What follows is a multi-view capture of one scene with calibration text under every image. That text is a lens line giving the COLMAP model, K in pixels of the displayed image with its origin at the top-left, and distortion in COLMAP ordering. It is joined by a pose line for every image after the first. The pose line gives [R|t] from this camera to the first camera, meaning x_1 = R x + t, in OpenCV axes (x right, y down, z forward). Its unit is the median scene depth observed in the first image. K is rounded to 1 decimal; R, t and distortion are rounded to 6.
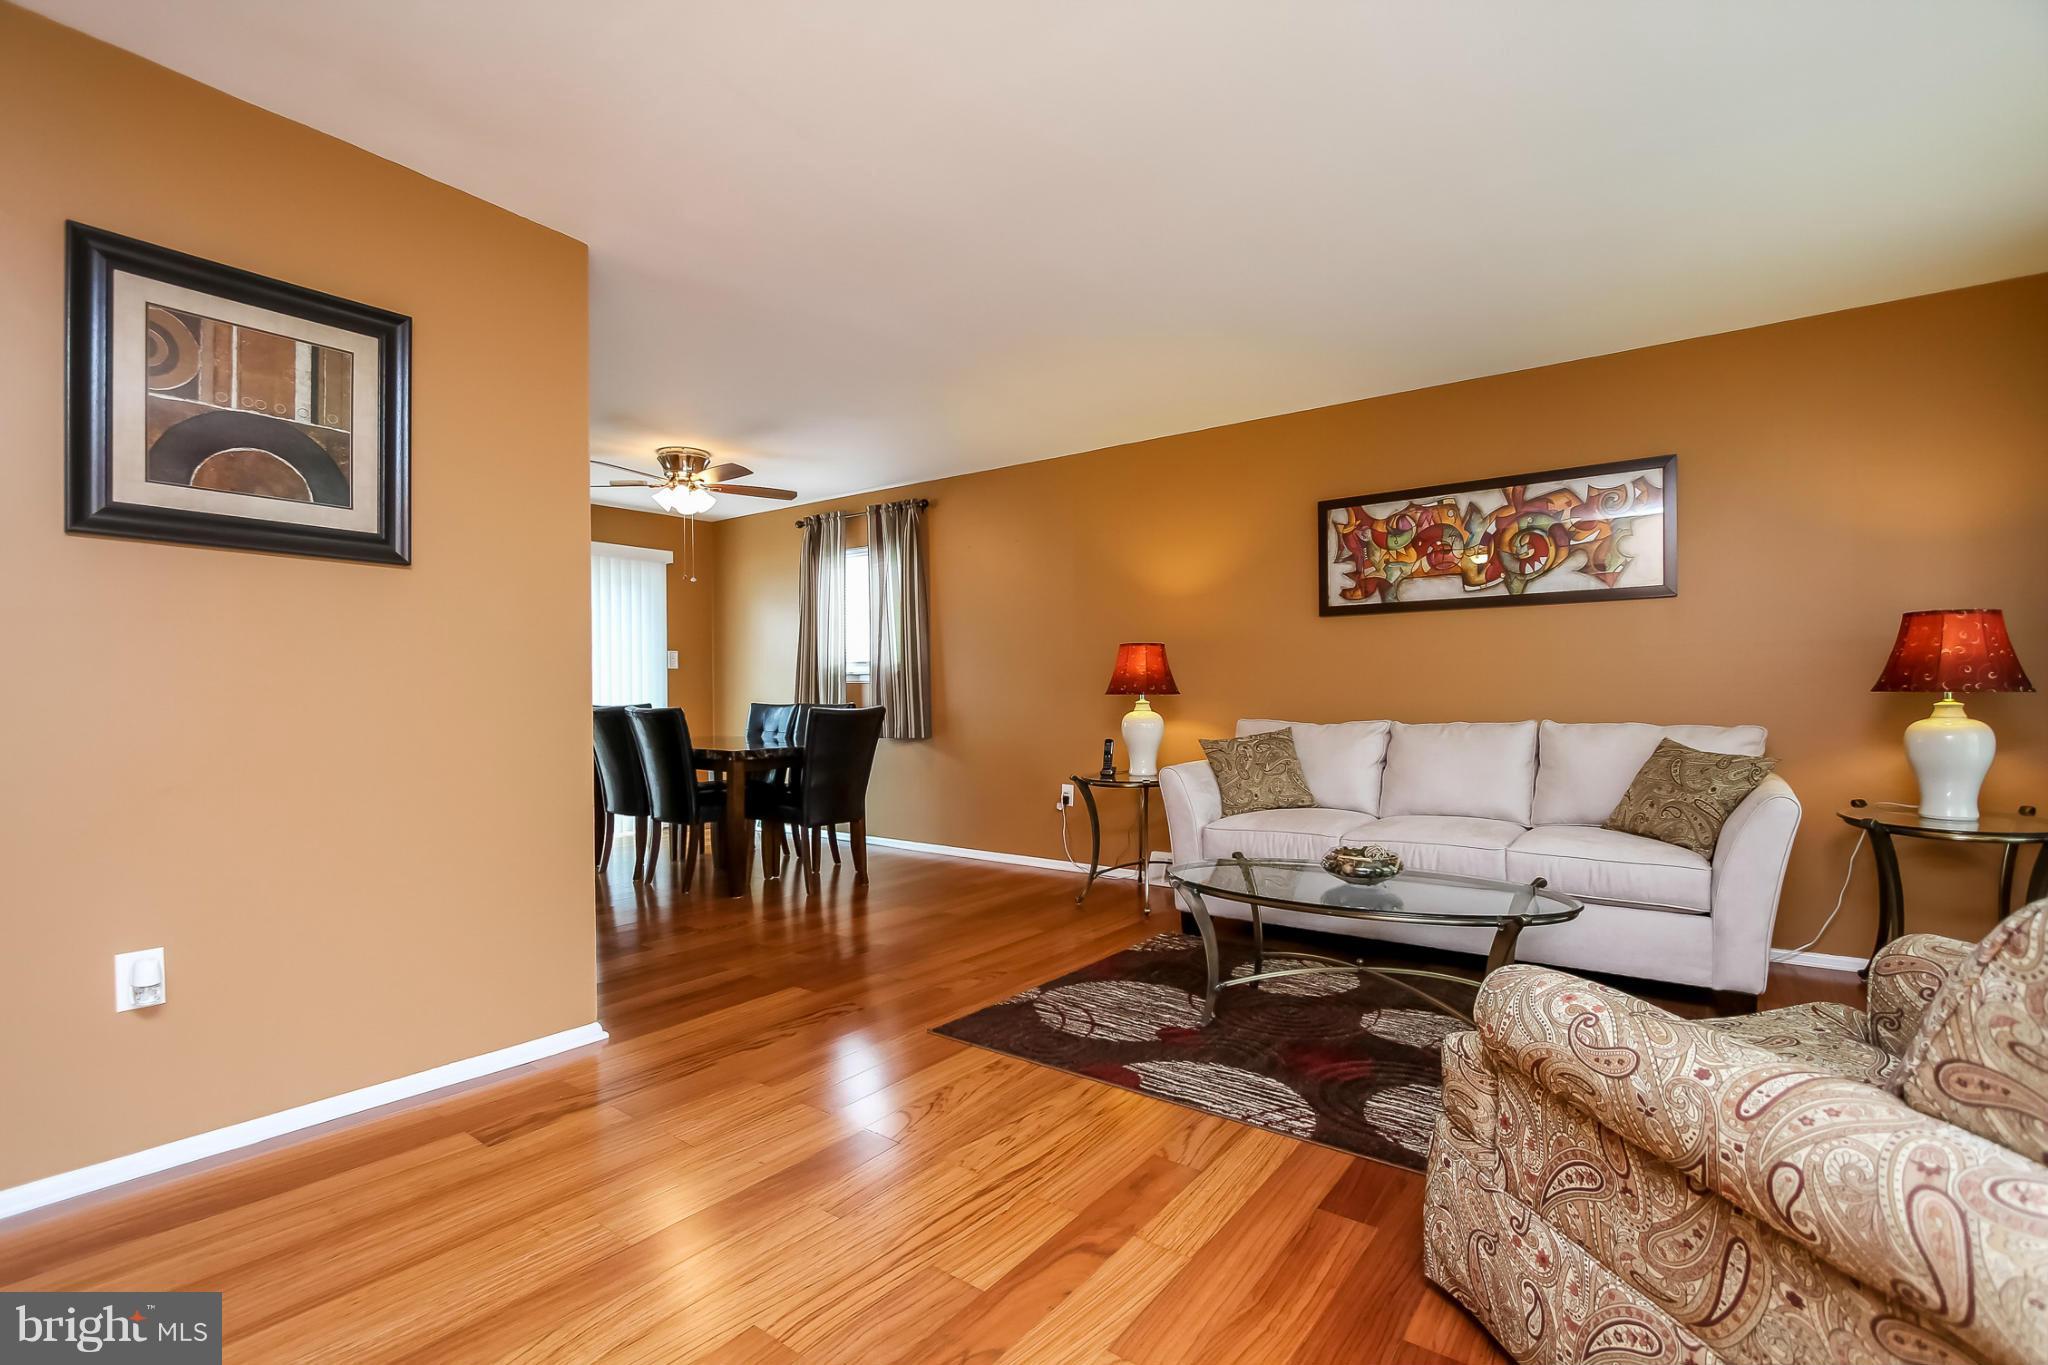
lens RADIAL K [[939.9, 0, 1021.1], [0, 939.9, 705.0], [0, 0, 1]] dist [-0.015811, 0.001754]
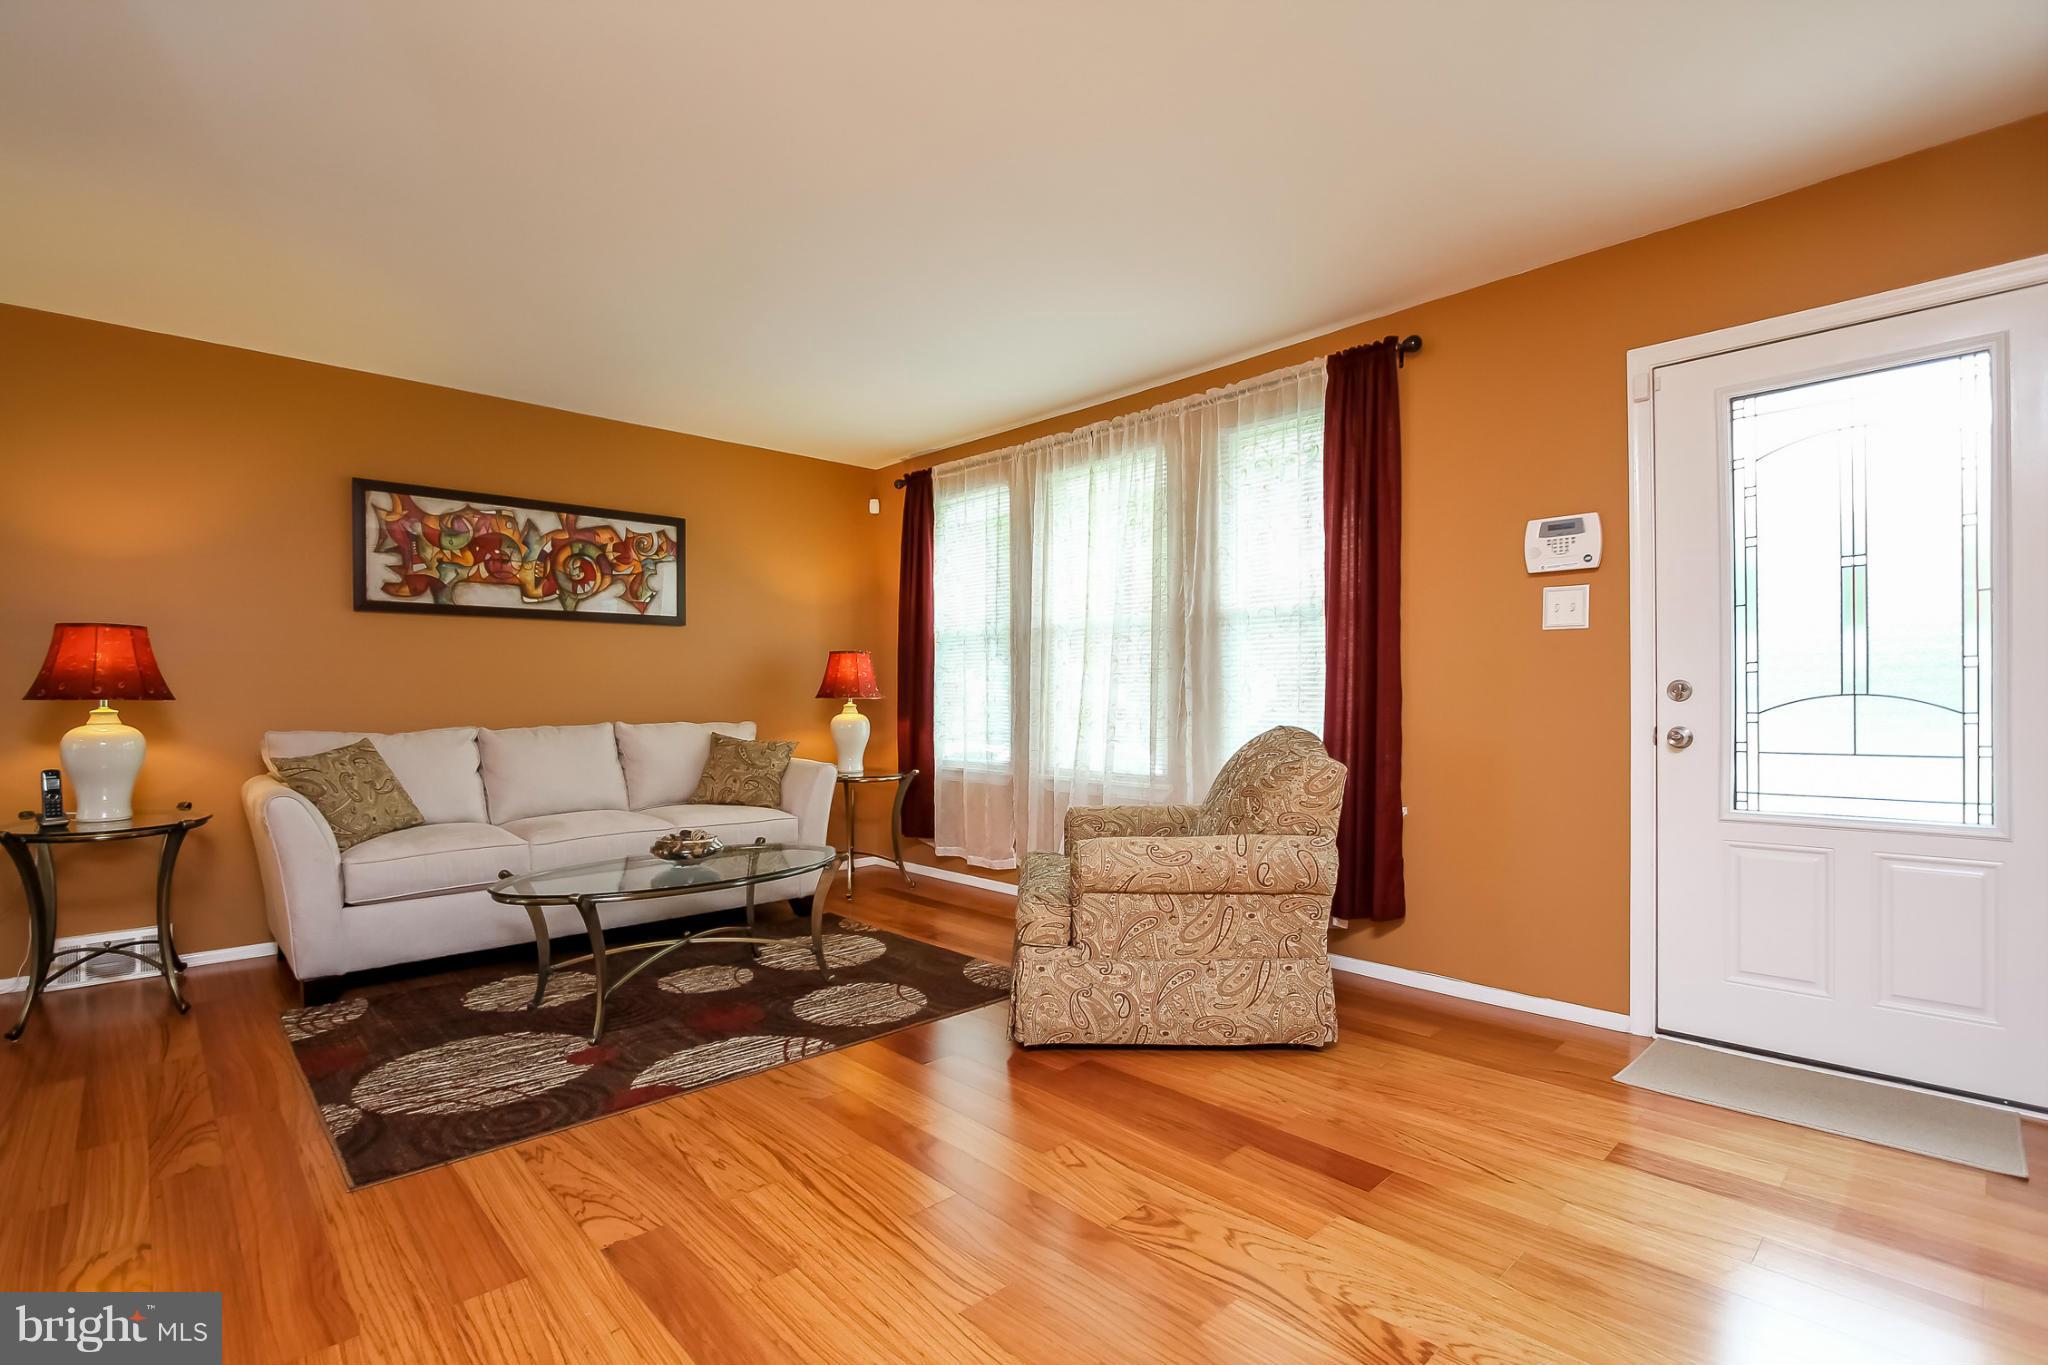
lens RADIAL K [[939.9, 0, 1021.1], [0, 939.9, 705.0], [0, 0, 1]] dist [-0.015811, 0.001754]
pose [[0.165970, -0.002140, 0.986128, -0.484174], [0.013728, 0.999906, -0.000141, 0.001603], [-0.986035, 0.013561, 0.165984, 0.286278]]
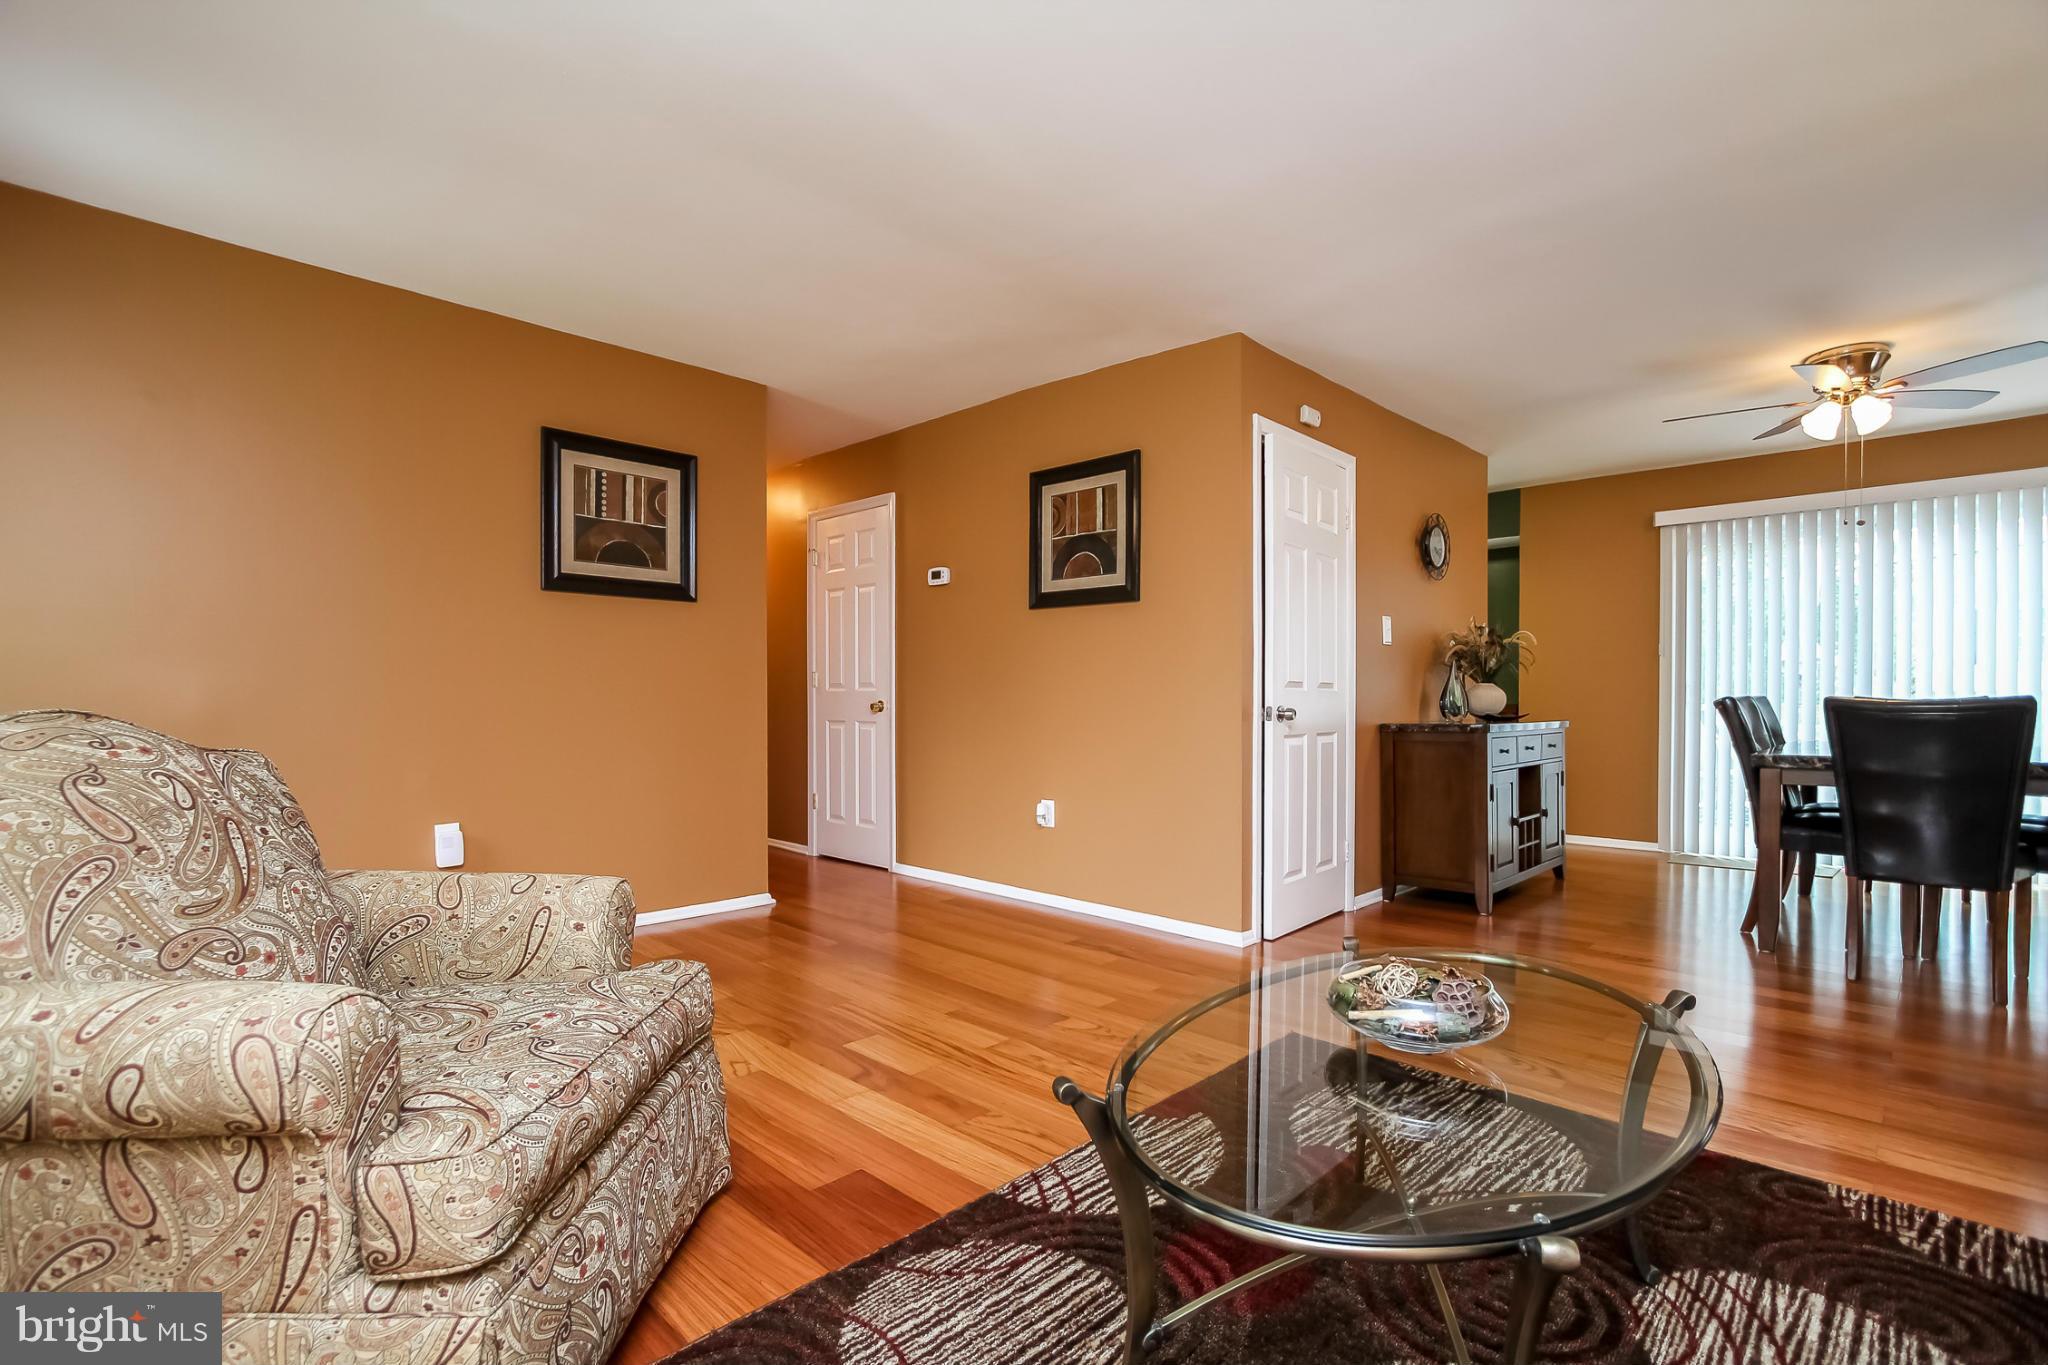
lens RADIAL K [[939.9, 0, 1021.1], [0, 939.9, 705.0], [0, 0, 1]] dist [-0.015811, 0.001754]
pose [[-0.130894, 0.008112, -0.991363, 0.600702], [-0.012337, 0.999876, 0.009811, 0.012096], [0.991320, 0.013515, -0.130778, 0.603563]]
